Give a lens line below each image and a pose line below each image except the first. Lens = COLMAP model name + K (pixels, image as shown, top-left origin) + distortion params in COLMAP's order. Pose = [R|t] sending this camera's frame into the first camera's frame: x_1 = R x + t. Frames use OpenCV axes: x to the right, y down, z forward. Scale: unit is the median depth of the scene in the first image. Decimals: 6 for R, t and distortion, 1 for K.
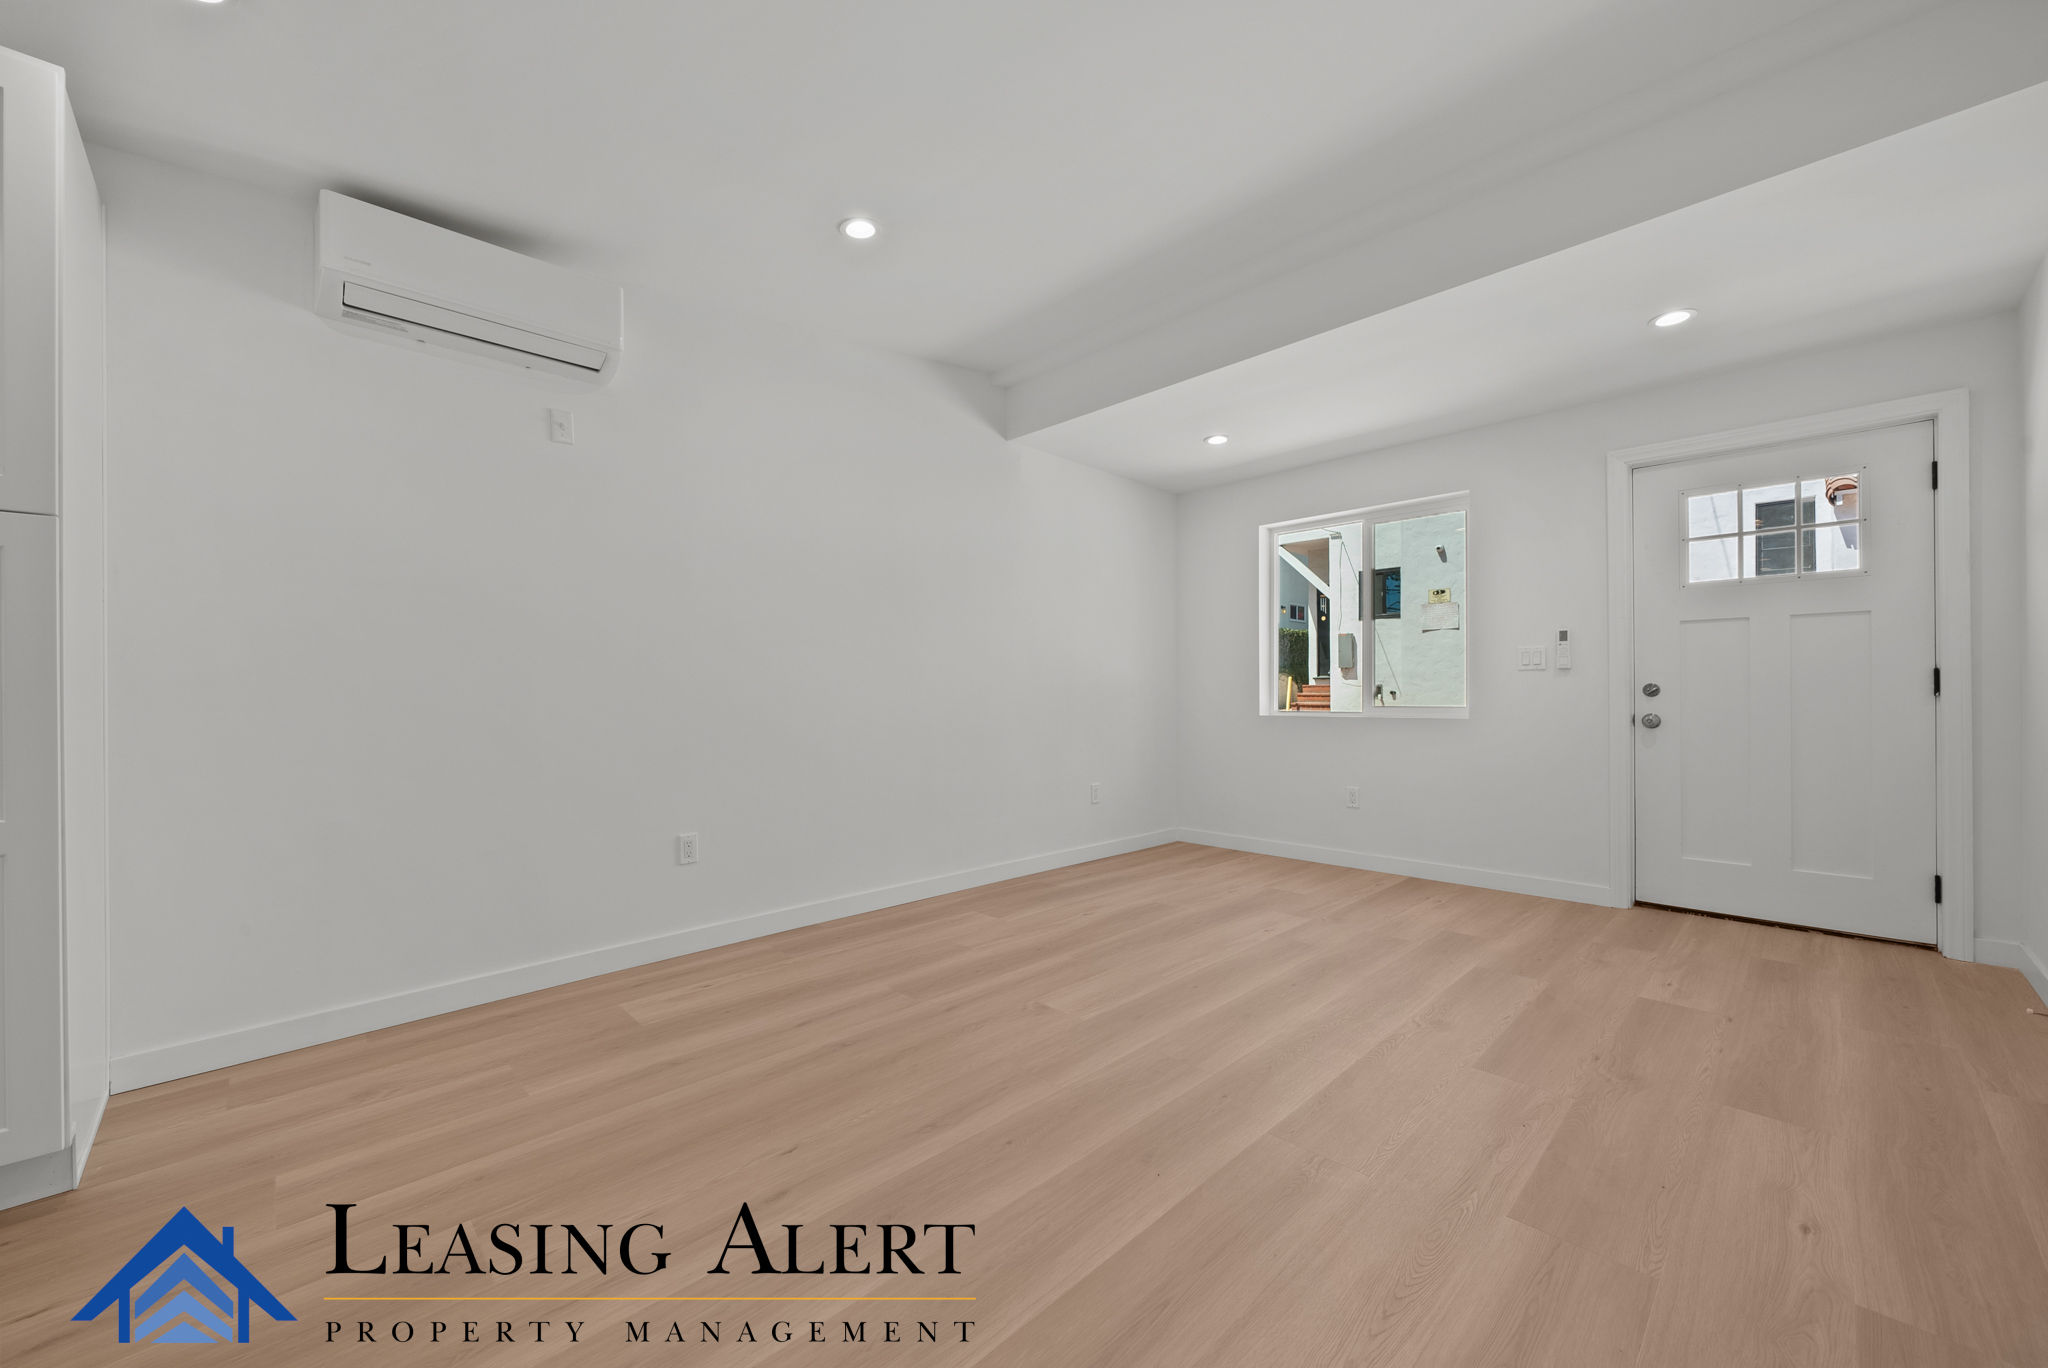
lens RADIAL K [[766.4, 0, 1019.2], [0, 766.4, 695.7], [0, 0, 1]] dist [-0.001767, -0.000289]
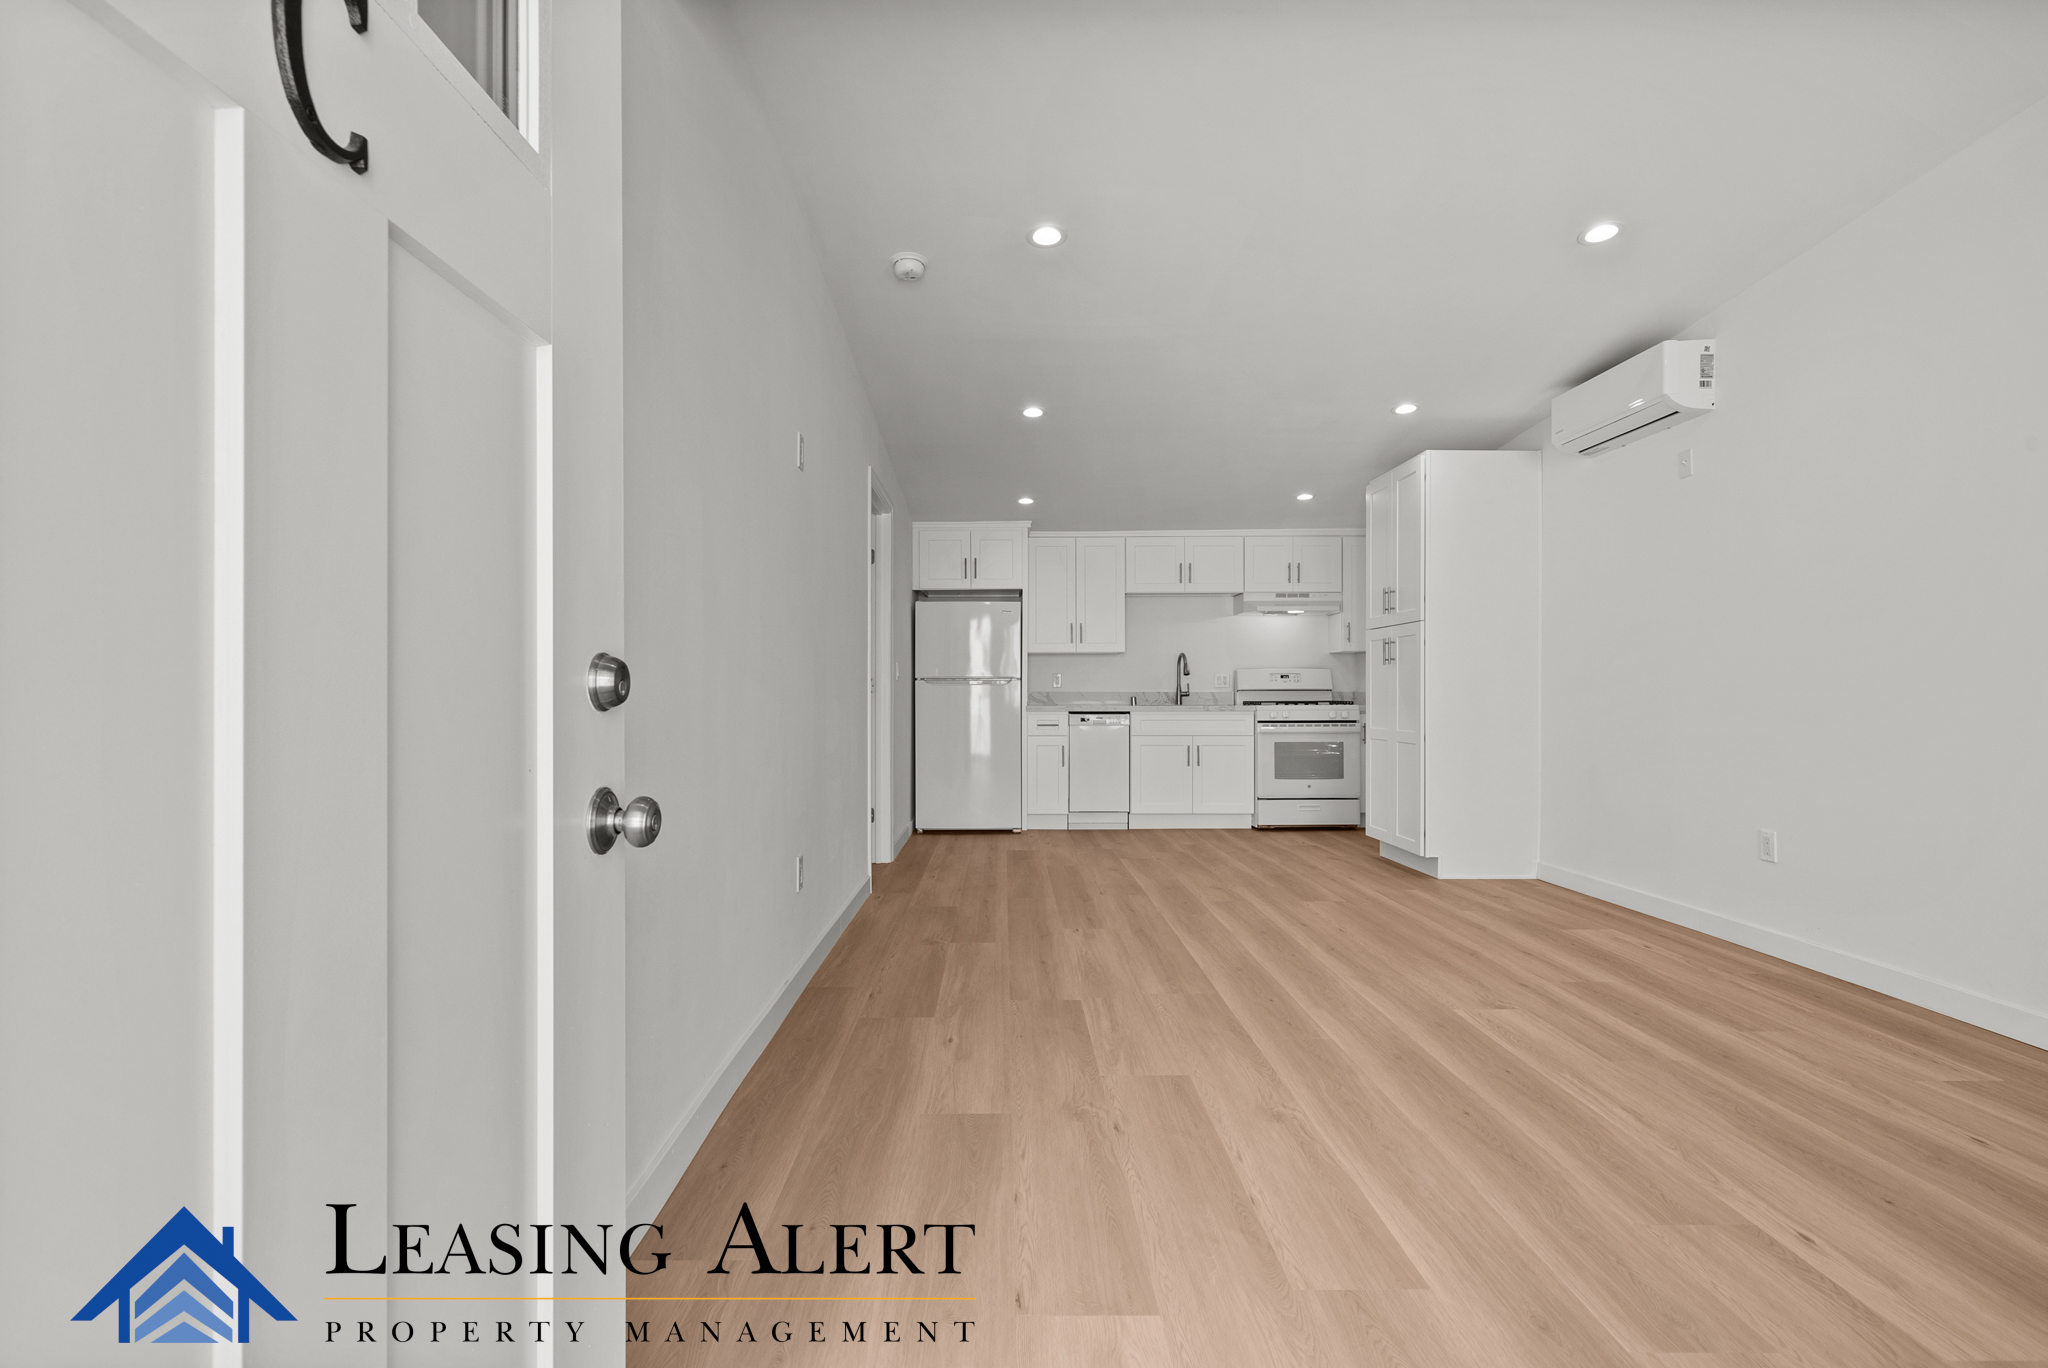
lens RADIAL K [[943.9, 0, 1024.0], [0, 943.9, 684.0], [0, 0, 1]] dist [0.008184, -0.000663]
pose [[-0.672725, -0.000761, -0.739892, 1.312475], [0.001718, 0.999995, -0.002591, -0.003792], [0.739890, -0.003014, -0.672721, 1.342304]]
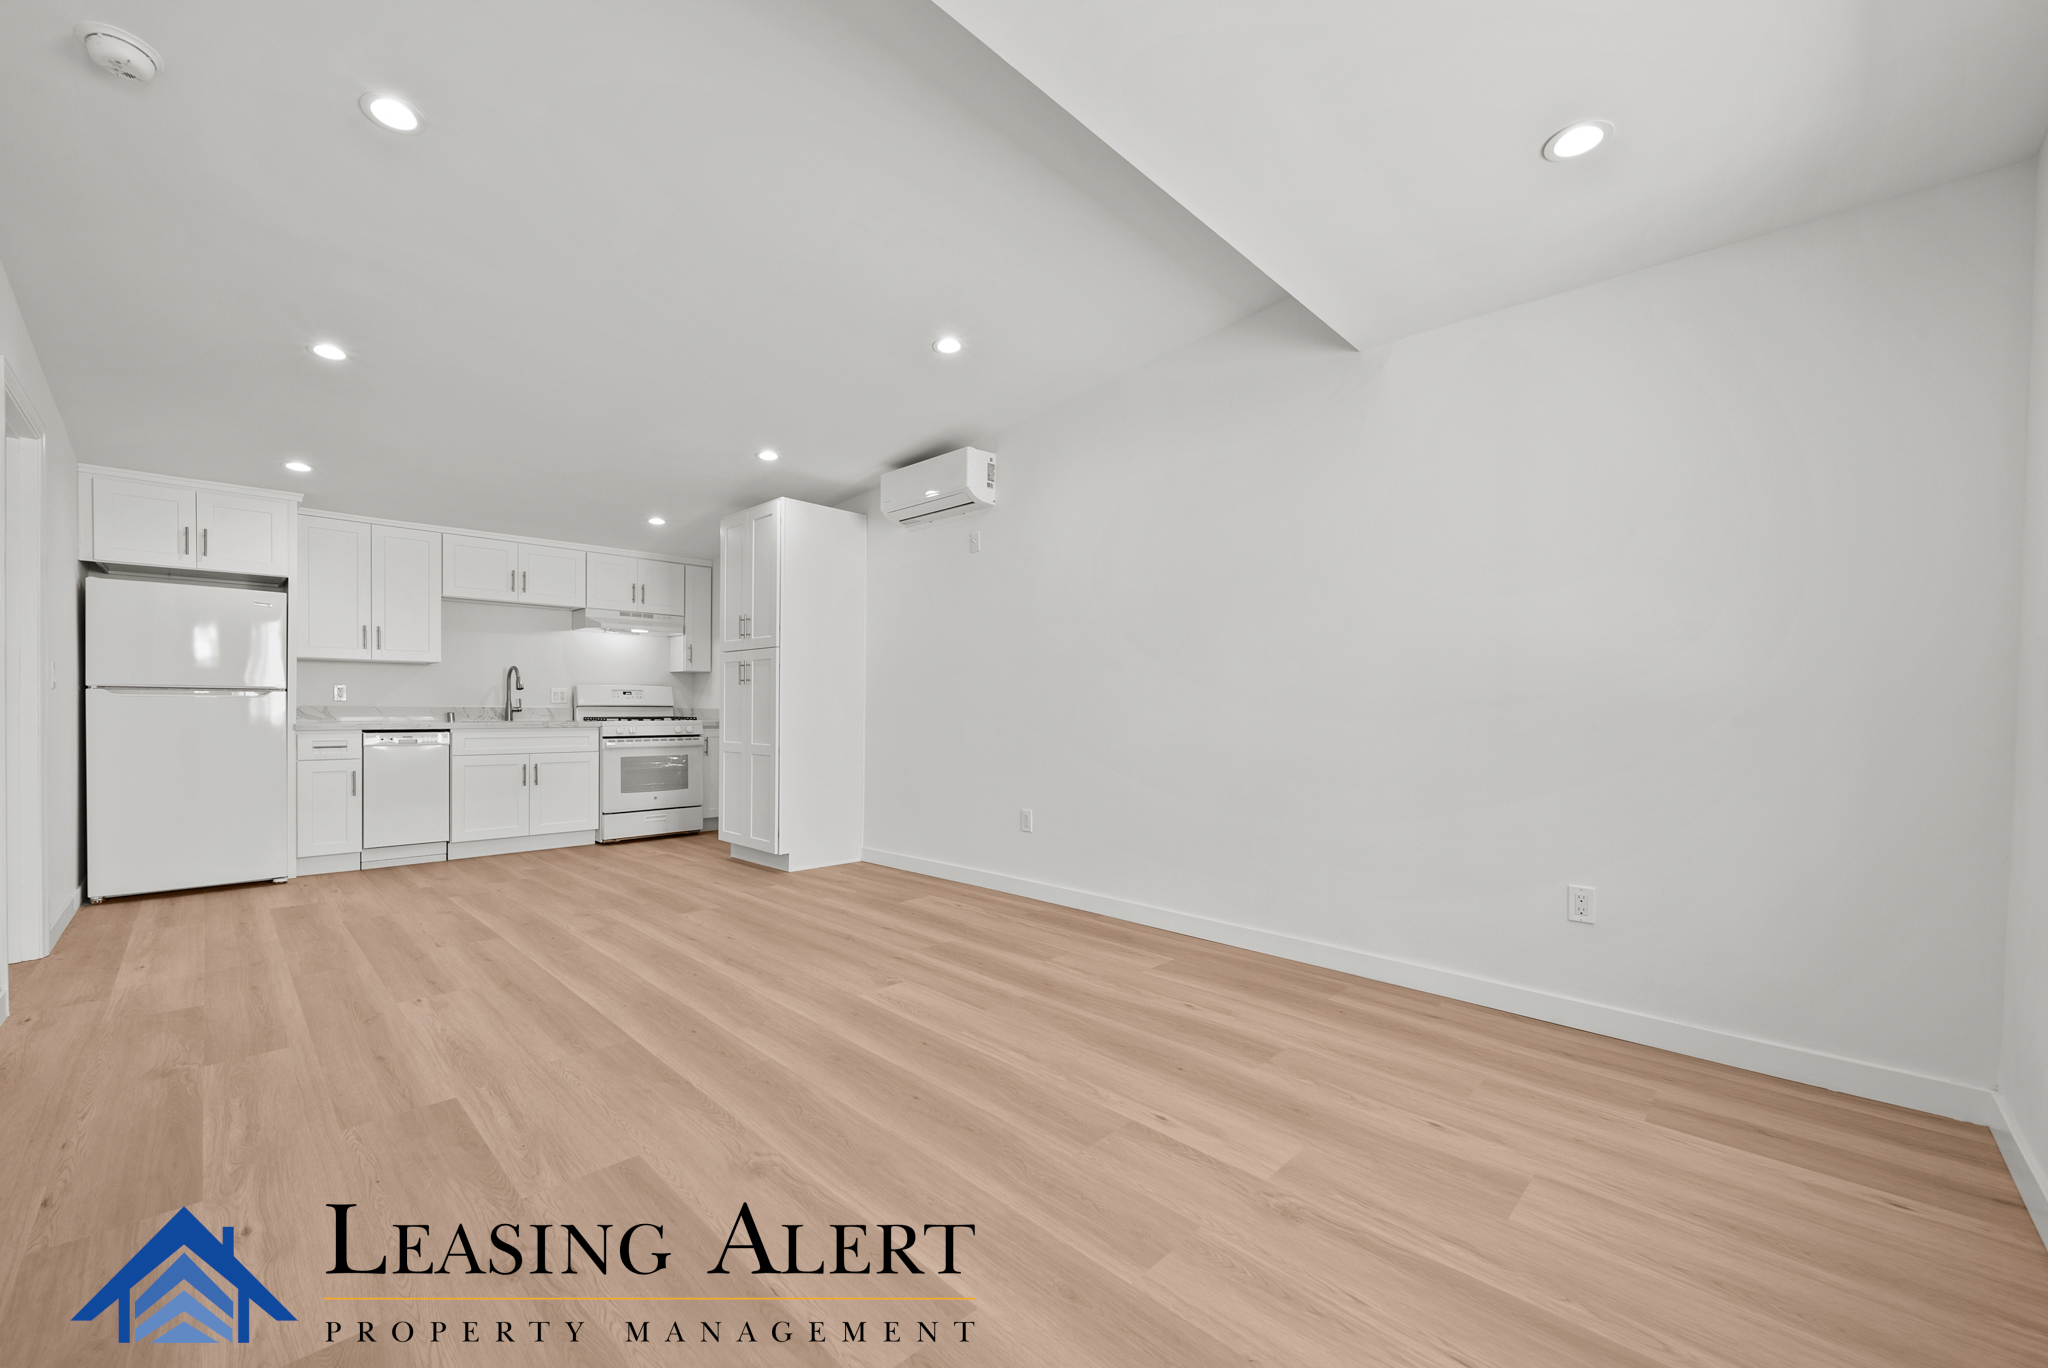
lens RADIAL K [[797.0, 0, 1015.8], [0, 797.0, 713.9], [0, 0, 1]] dist [-0.002277, -0.000262]
pose [[0.035182, 0.012408, -0.999304, 1.196585], [-0.010388, 0.999873, 0.012050, -0.010004], [0.999327, 0.009957, 0.035307, 1.120735]]
